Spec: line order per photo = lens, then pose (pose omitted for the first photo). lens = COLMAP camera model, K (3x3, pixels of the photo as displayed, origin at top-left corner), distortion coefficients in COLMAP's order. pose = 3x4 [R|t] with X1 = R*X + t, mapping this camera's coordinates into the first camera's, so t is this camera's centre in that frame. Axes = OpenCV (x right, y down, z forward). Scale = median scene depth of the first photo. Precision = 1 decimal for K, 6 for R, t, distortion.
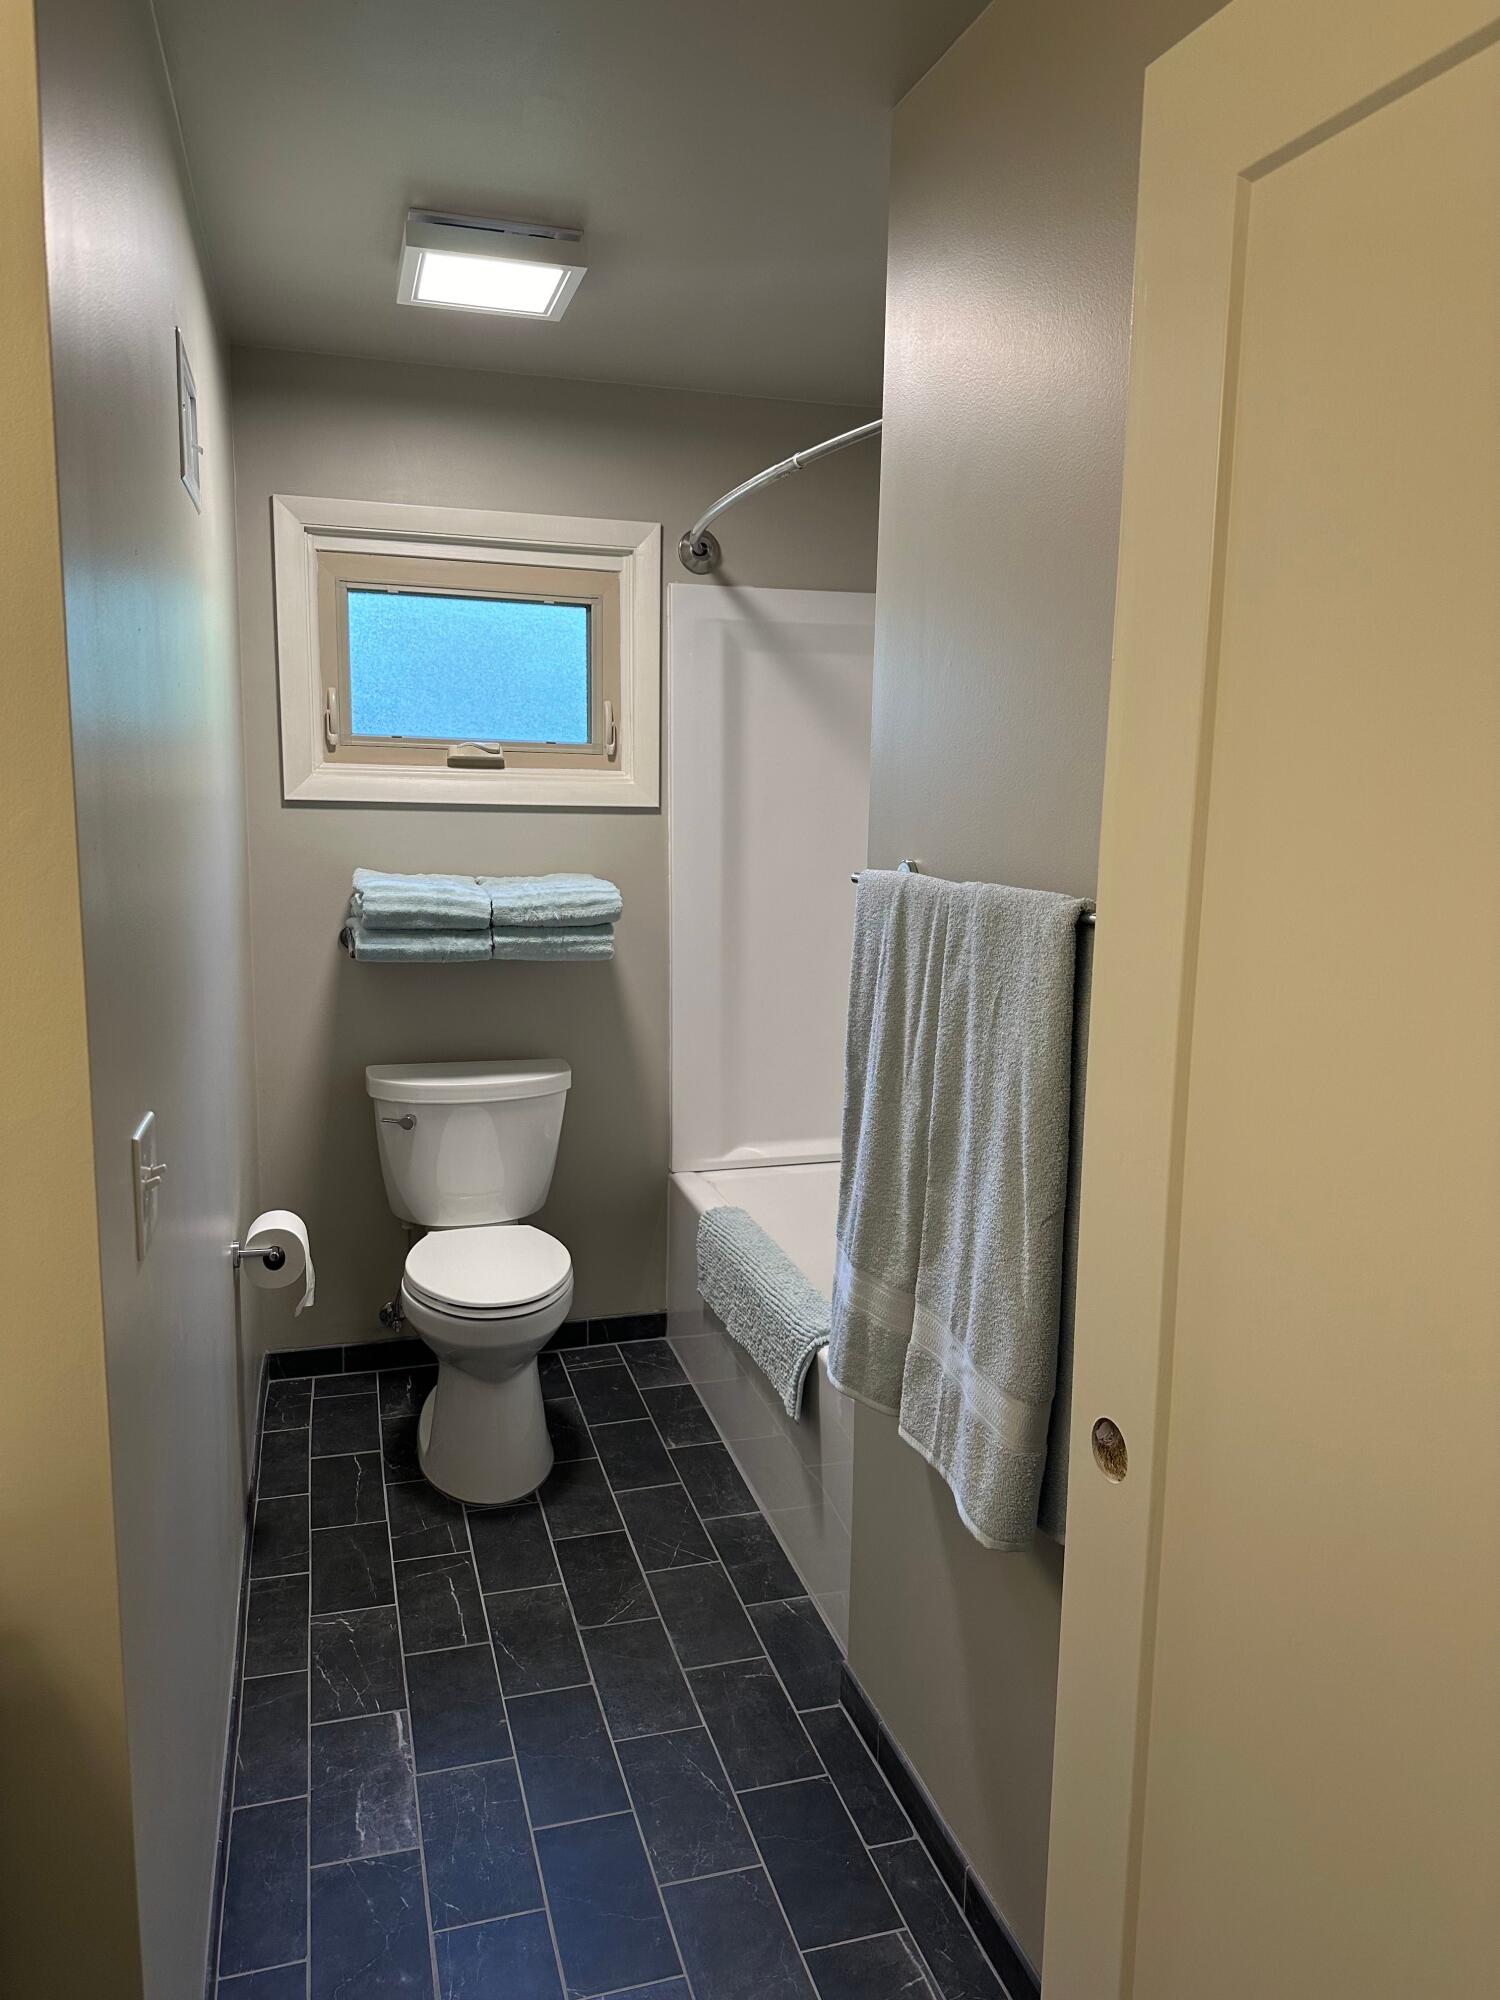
lens RADIAL K [[1422.5, 0, 750.8], [0, 1422.5, 995.4], [0, 0, 1]] dist [0.067049, -0.006689]
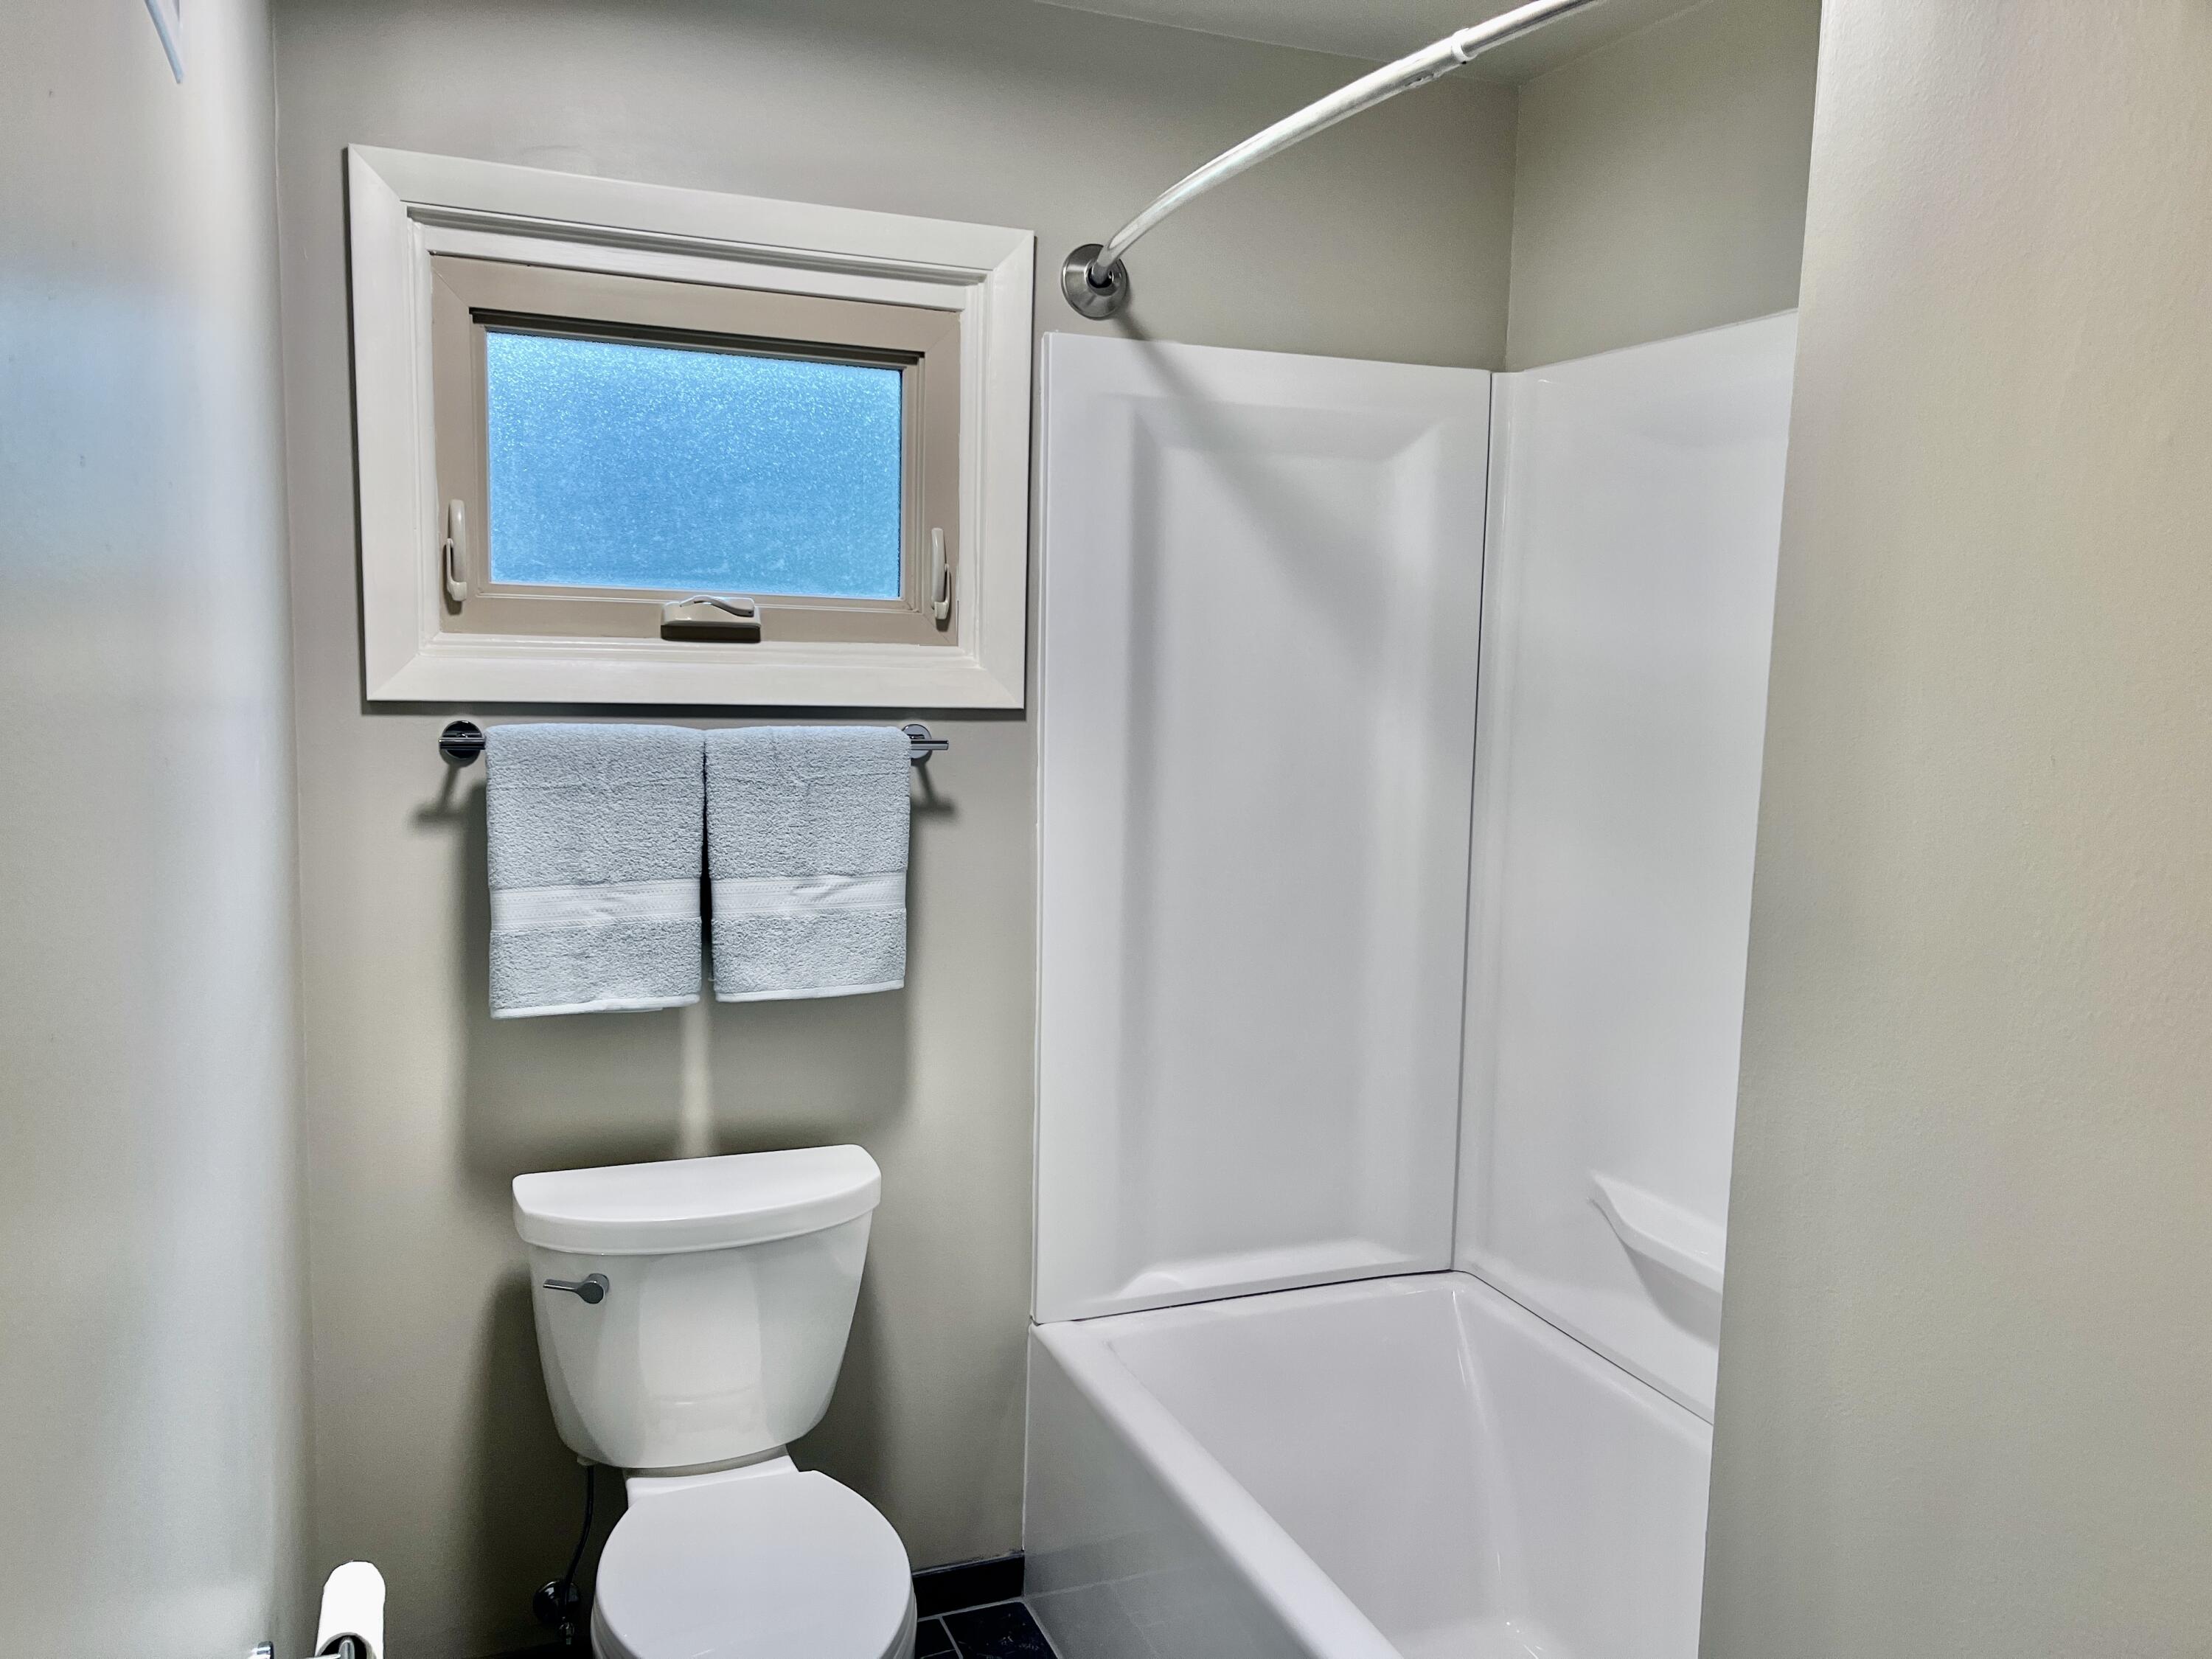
lens RADIAL K [[1696.6, 0, 1099.6], [0, 1696.6, 843.0], [0, 0, 1]] dist [0.053766, -0.045254]
pose [[0.996198, 0.000546, 0.087118, -0.097283], [0.001052, 0.999832, -0.018303, -0.065821], [-0.087113, 0.018325, 0.996030, 0.307049]]
